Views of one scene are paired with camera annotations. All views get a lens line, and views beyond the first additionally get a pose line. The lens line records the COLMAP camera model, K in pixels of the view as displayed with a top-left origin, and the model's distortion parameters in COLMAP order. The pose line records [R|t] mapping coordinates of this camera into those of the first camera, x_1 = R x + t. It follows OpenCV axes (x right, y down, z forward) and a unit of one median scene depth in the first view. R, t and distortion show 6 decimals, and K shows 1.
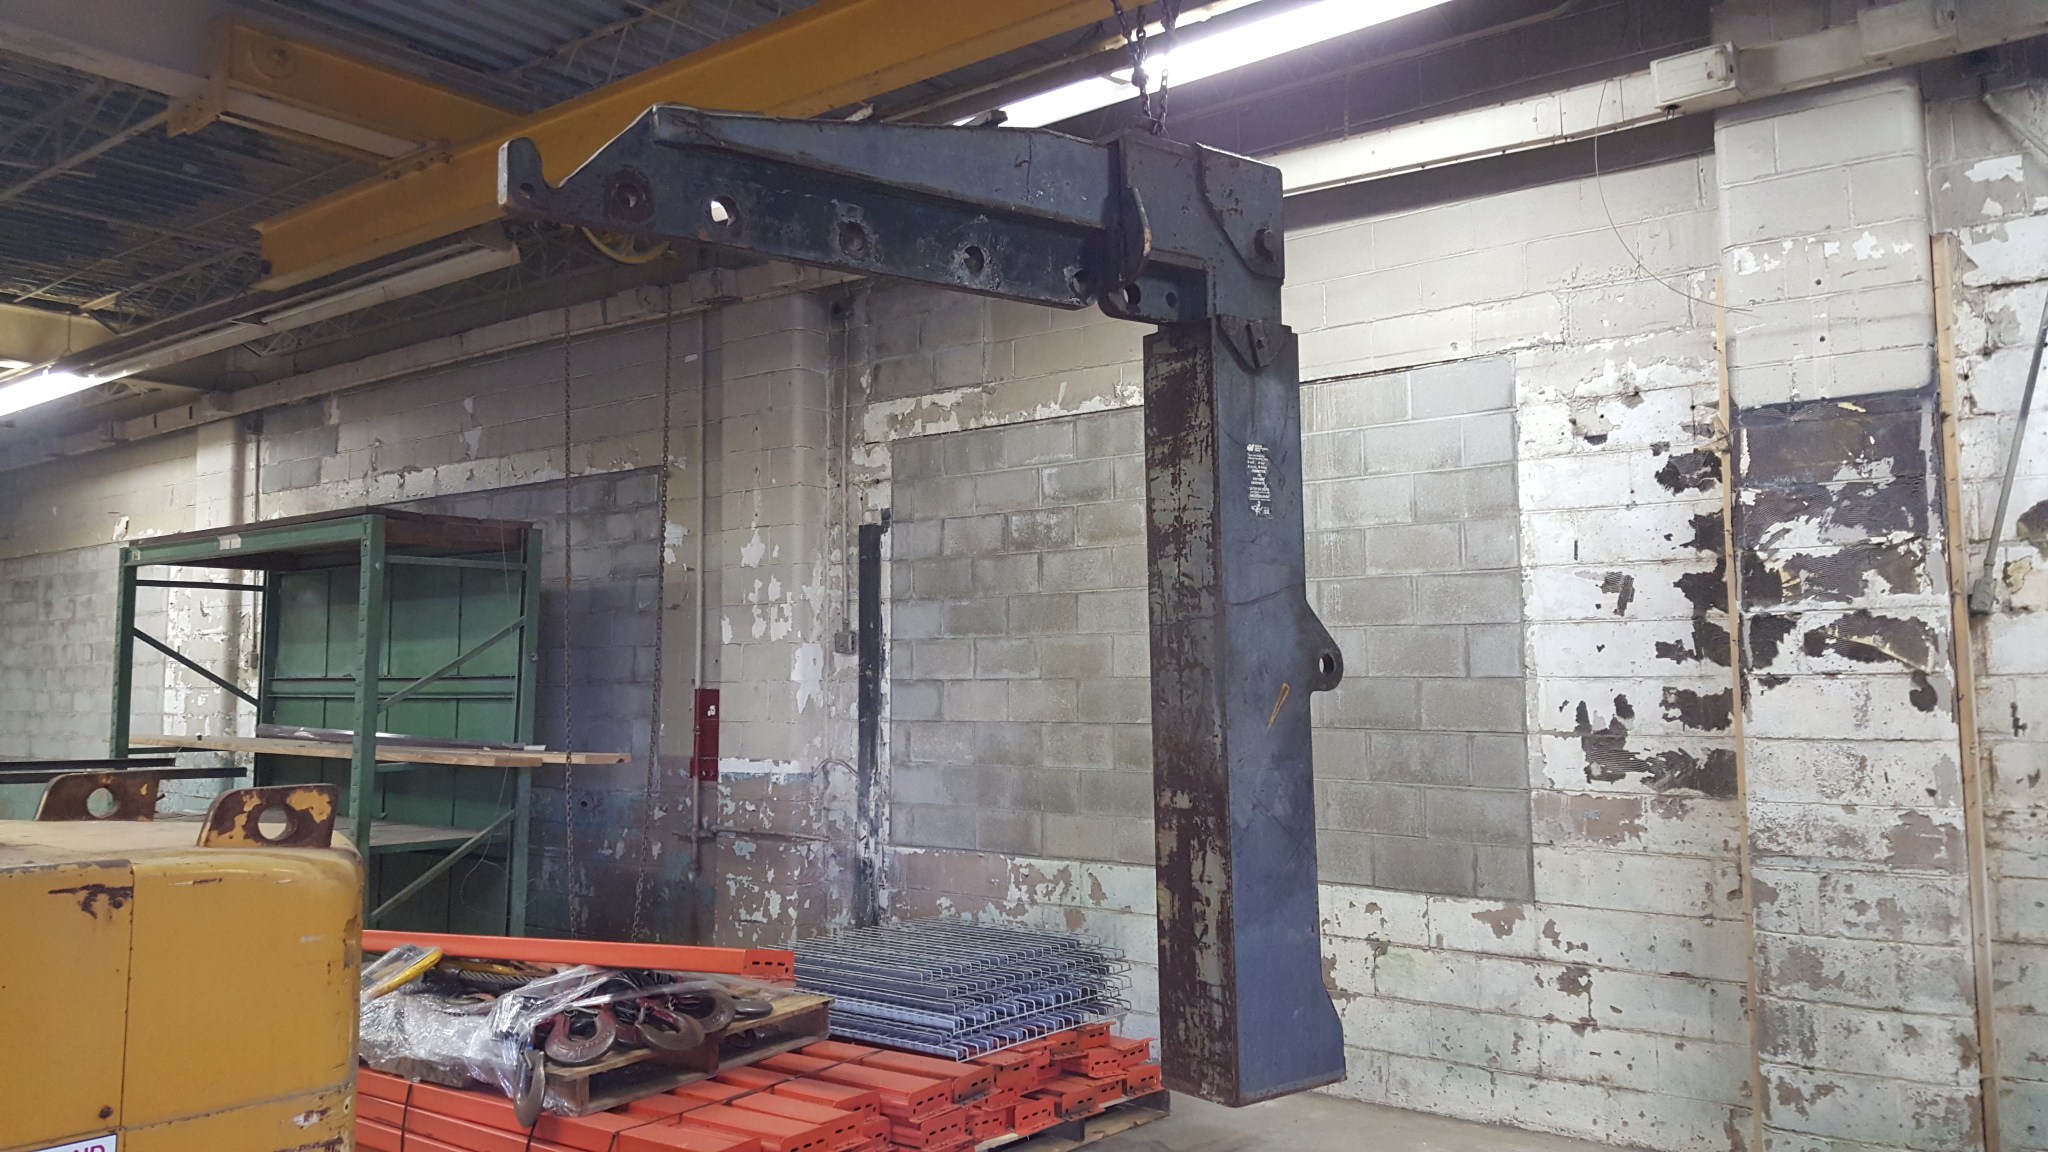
lens RADIAL K [[1515.0, 0, 991.9], [0, 1515.0, 530.4], [0, 0, 1]] dist [0.089459, -0.123358]
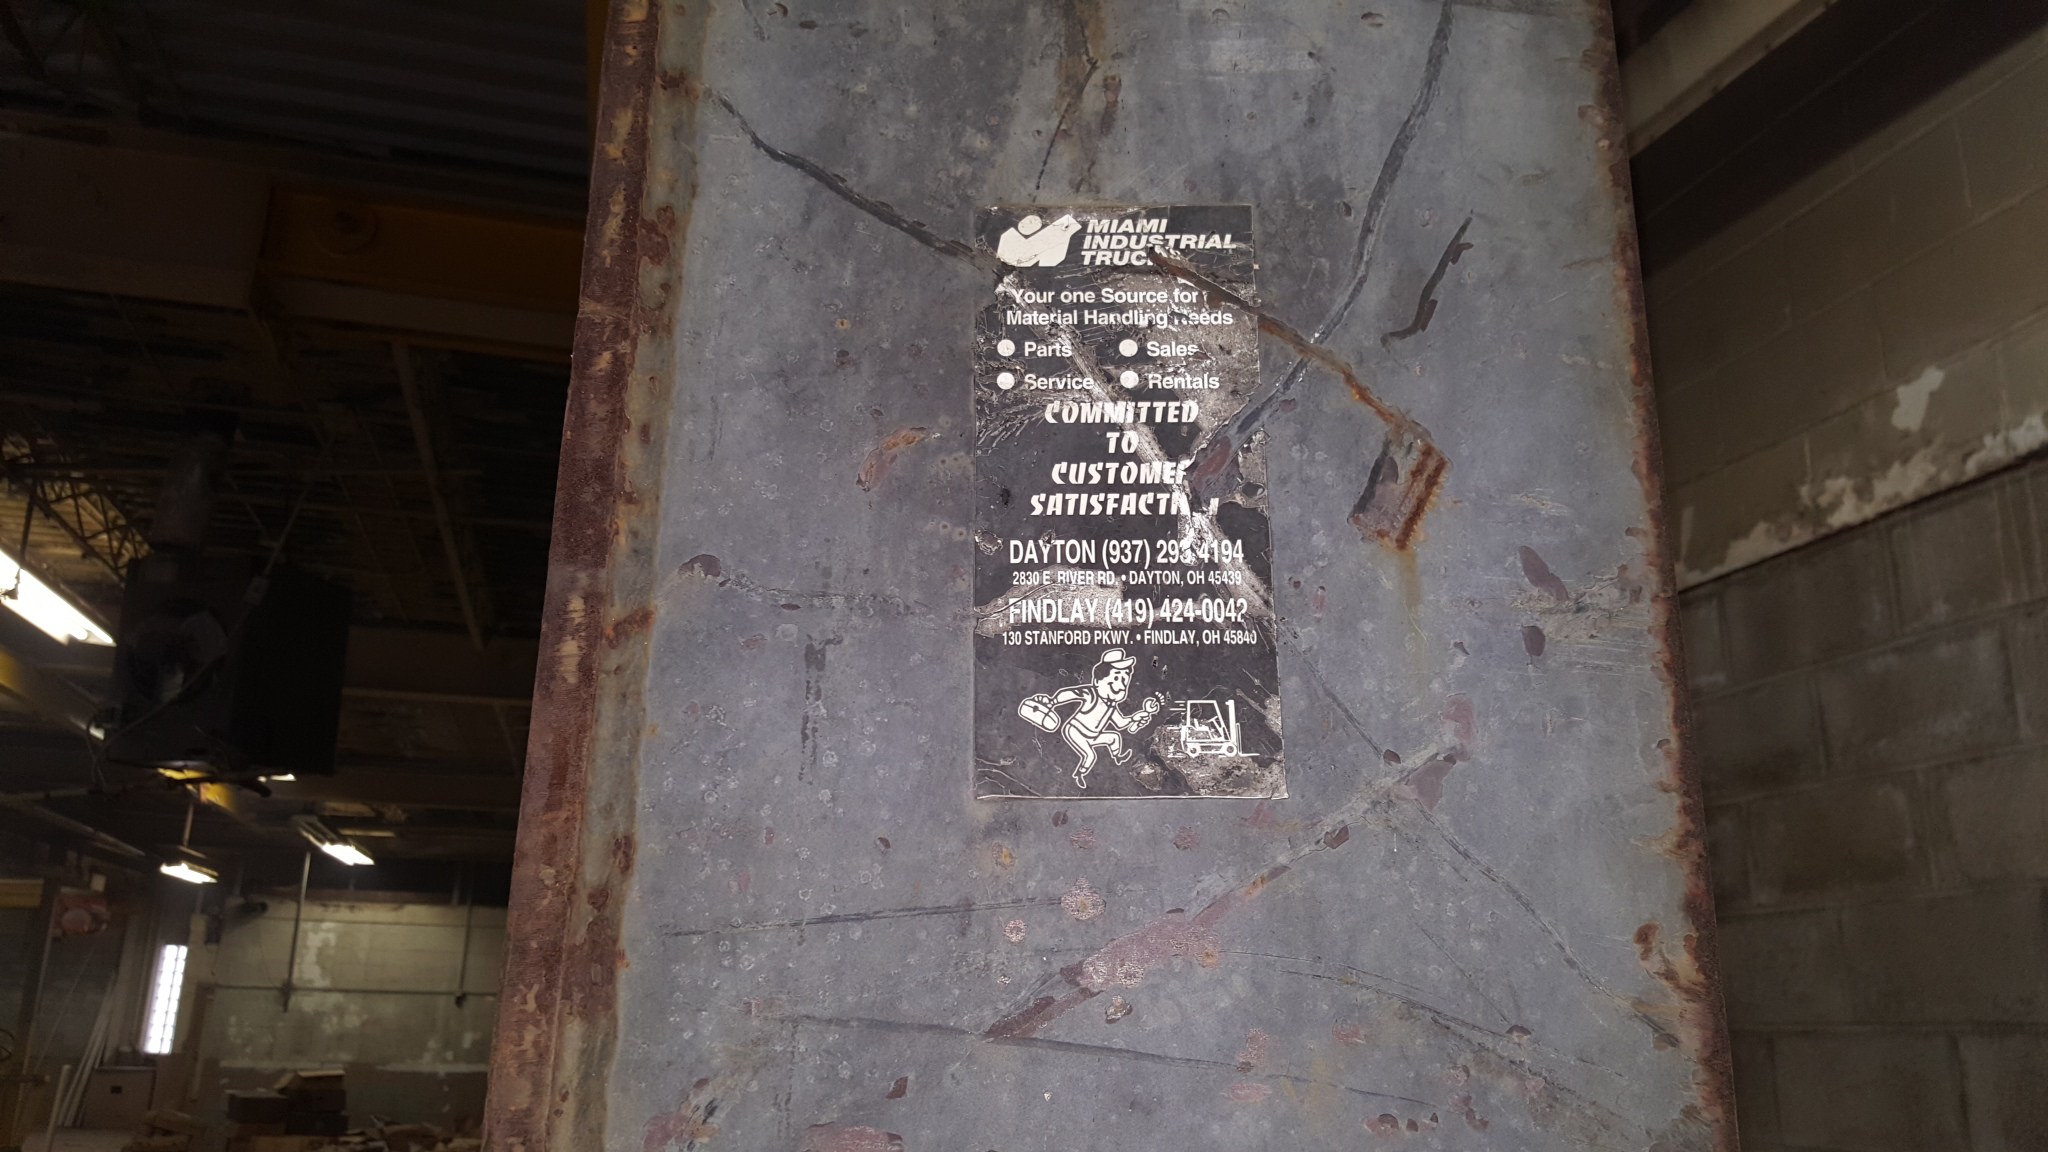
lens RADIAL K [[1515.0, 0, 1021.2], [0, 1515.0, 561.5], [0, 0, 1]] dist [0.089459, -0.123358]
pose [[0.798265, -0.147506, -0.583964, 0.152047], [0.031598, 0.978469, -0.203961, -0.001585], [0.601477, 0.144363, 0.785739, 0.574229]]
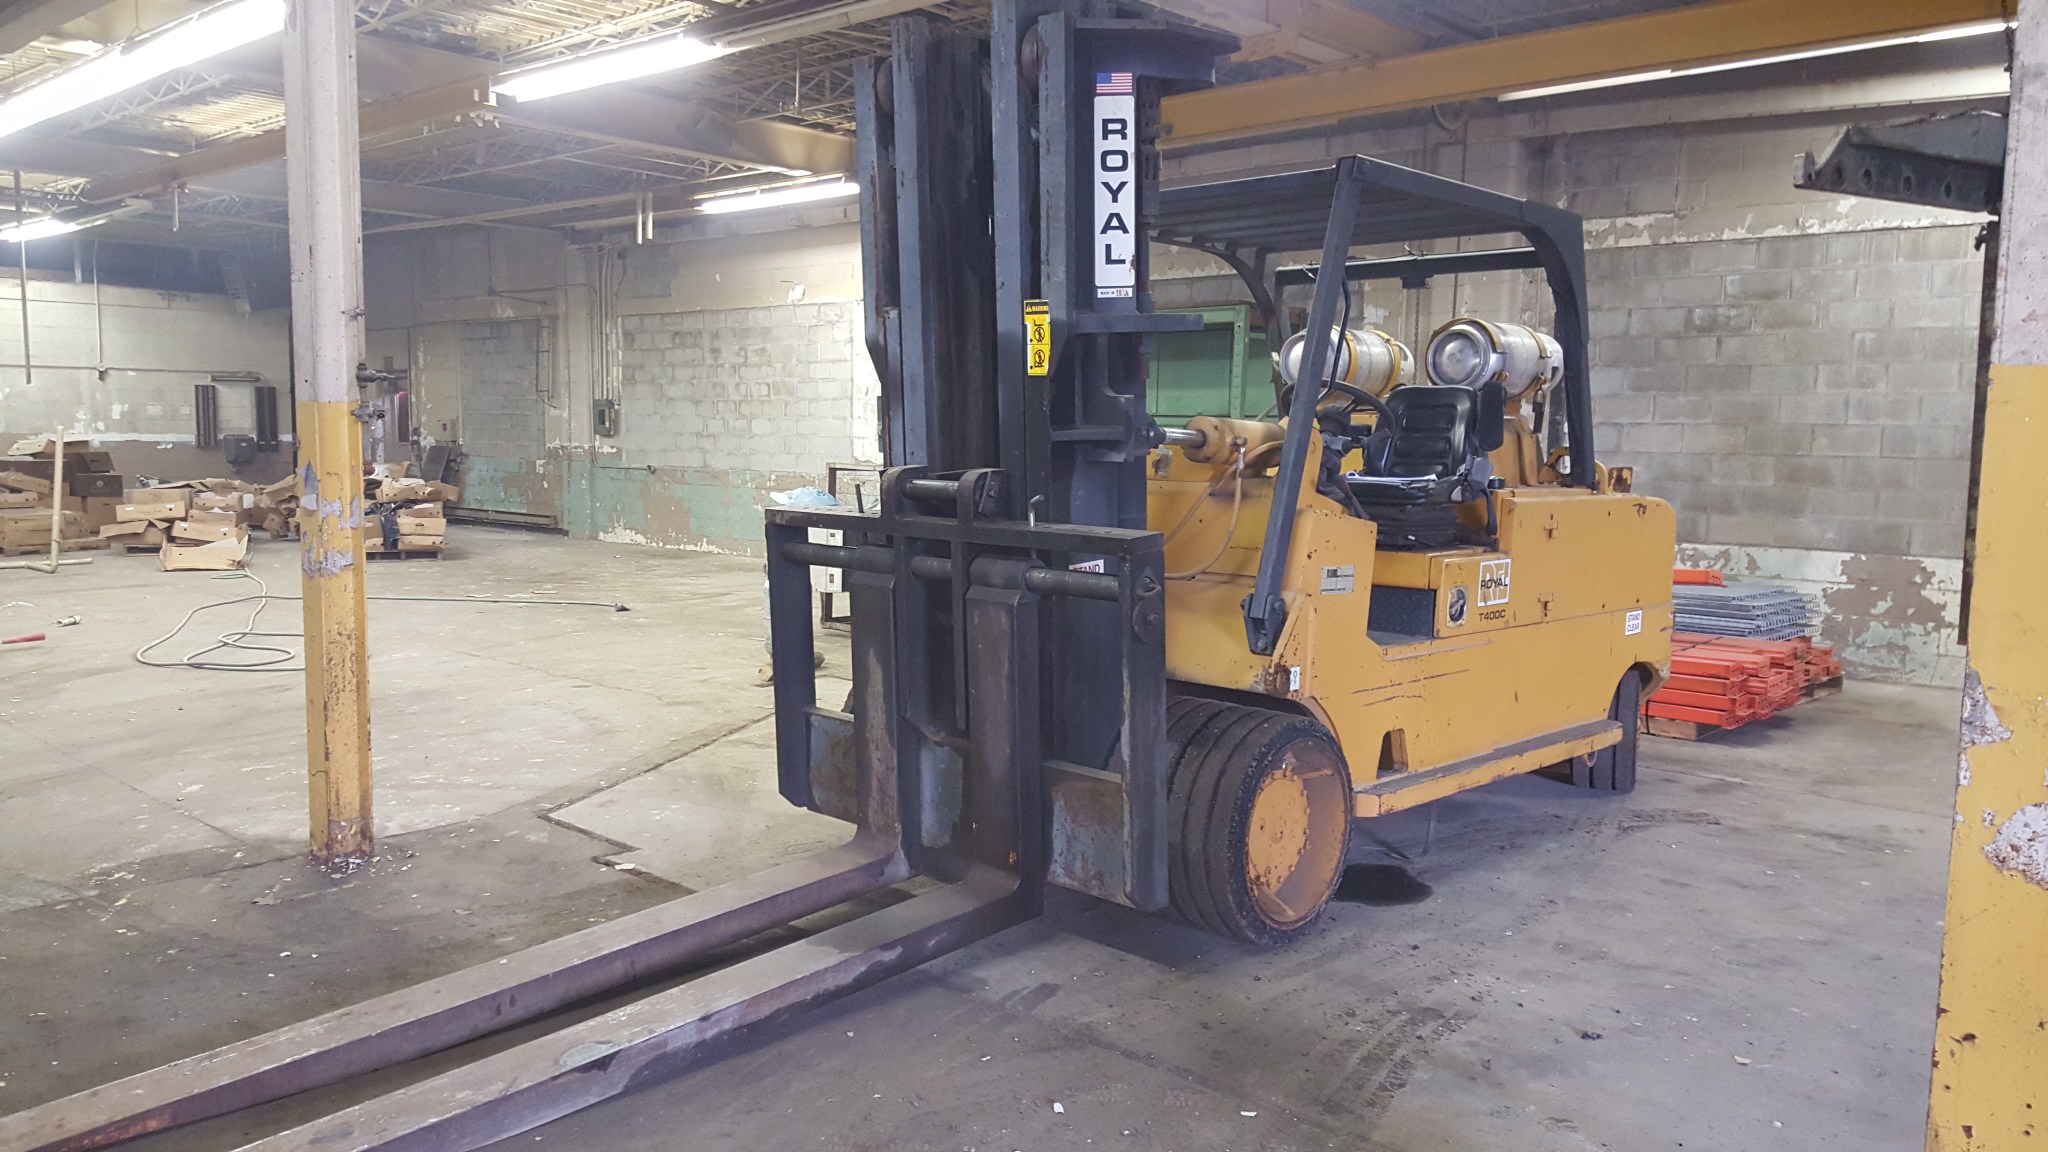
lens RADIAL K [[1515.0, 0, 980.4], [0, 1515.0, 587.6], [0, 0, 1]] dist [0.089459, -0.123358]
pose [[0.995999, 0.028971, -0.084542, -0.555050], [-0.011097, 0.978768, 0.204670, -0.043684], [0.088676, -0.202913, 0.975173, -0.549204]]
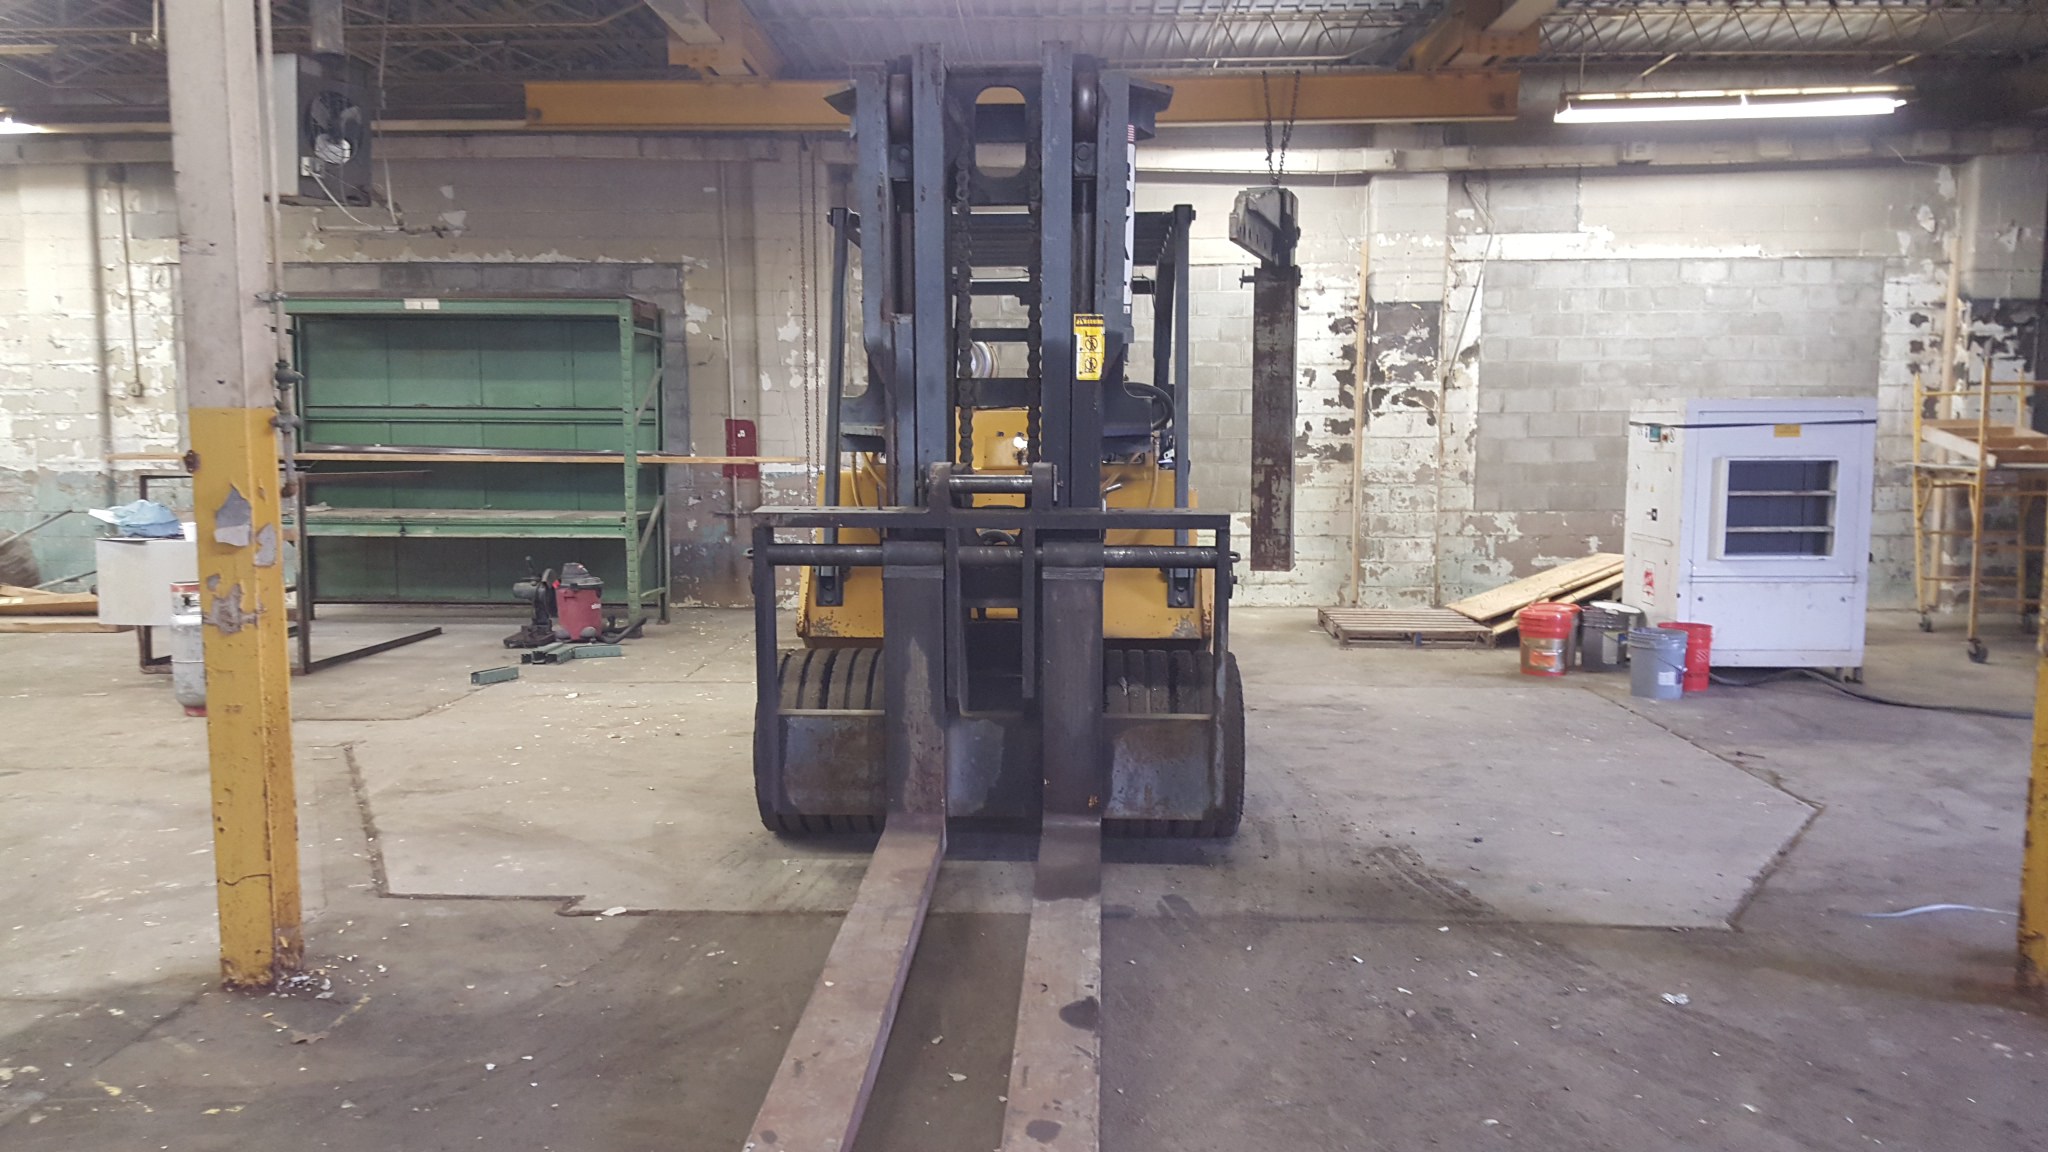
lens RADIAL K [[1515.0, 0, 1013.0], [0, 1515.0, 592.7], [0, 0, 1]] dist [0.089459, -0.123358]
pose [[0.809145, -0.061850, 0.584345, -1.042498], [-0.061216, 0.980161, 0.188511, -0.036000], [-0.584411, -0.188304, 0.789307, -0.484159]]
